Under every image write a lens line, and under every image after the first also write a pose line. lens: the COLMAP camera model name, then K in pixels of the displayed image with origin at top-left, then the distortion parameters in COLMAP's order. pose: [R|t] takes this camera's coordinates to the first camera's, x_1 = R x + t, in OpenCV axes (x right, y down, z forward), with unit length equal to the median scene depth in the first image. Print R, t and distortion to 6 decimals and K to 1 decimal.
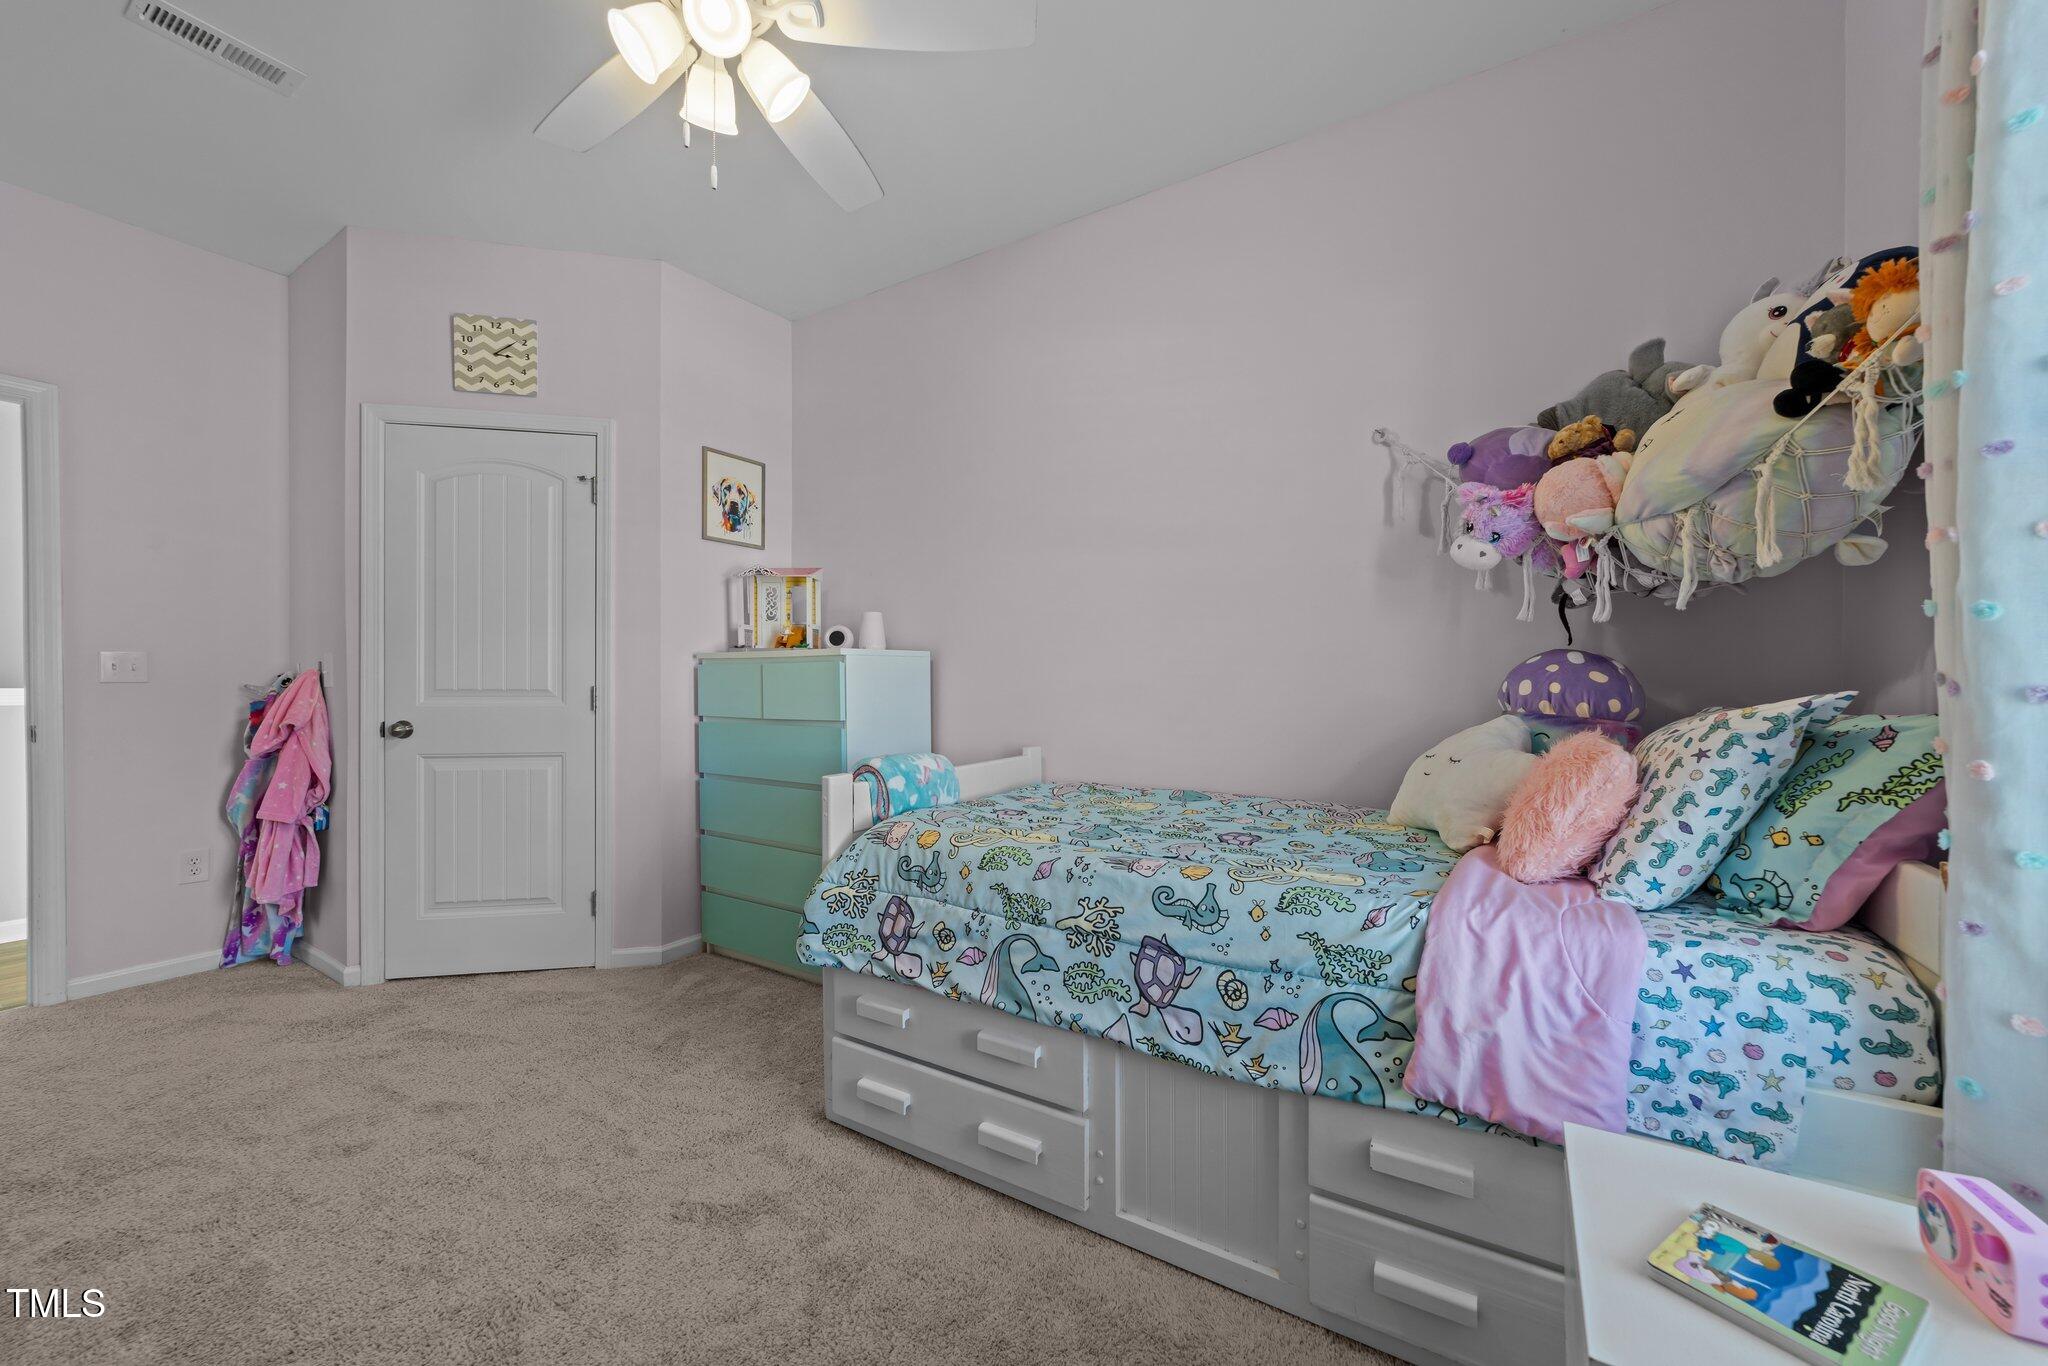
lens RADIAL K [[774.9, 0, 1022.2], [0, 774.9, 691.9], [0, 0, 1]] dist [-0.011708, 0.000678]
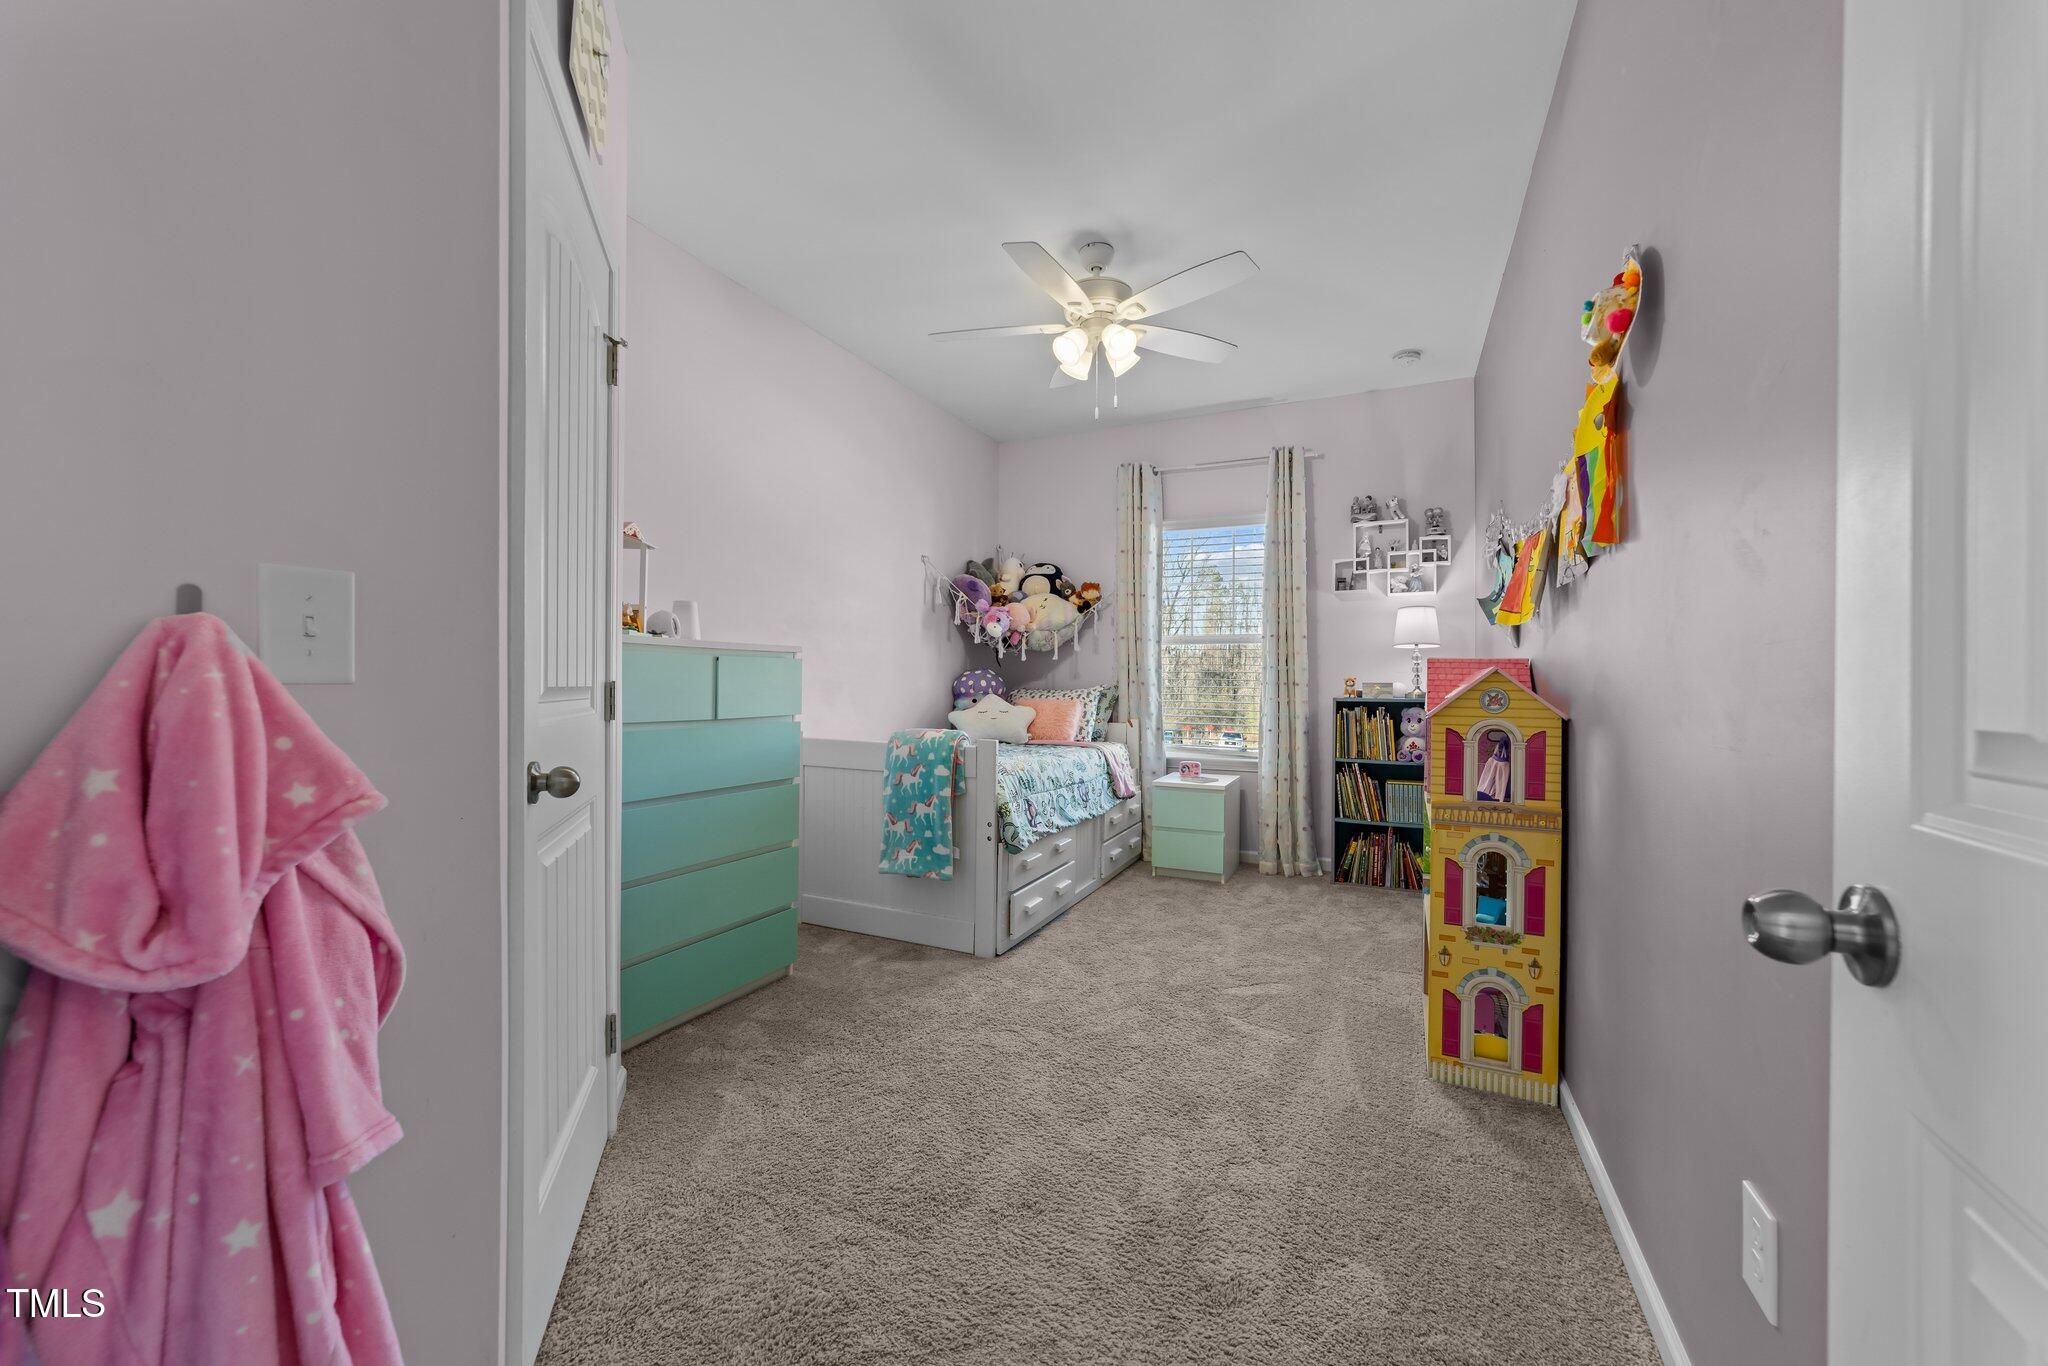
lens RADIAL K [[774.9, 0, 1023.3], [0, 774.9, 685.4], [0, 0, 1]] dist [-0.011708, 0.000678]
pose [[-0.134028, -0.000864, 0.990977, -1.597135], [-0.003106, 0.999995, 0.000451, -0.000923], [-0.990973, -0.003018, -0.134030, 1.018861]]
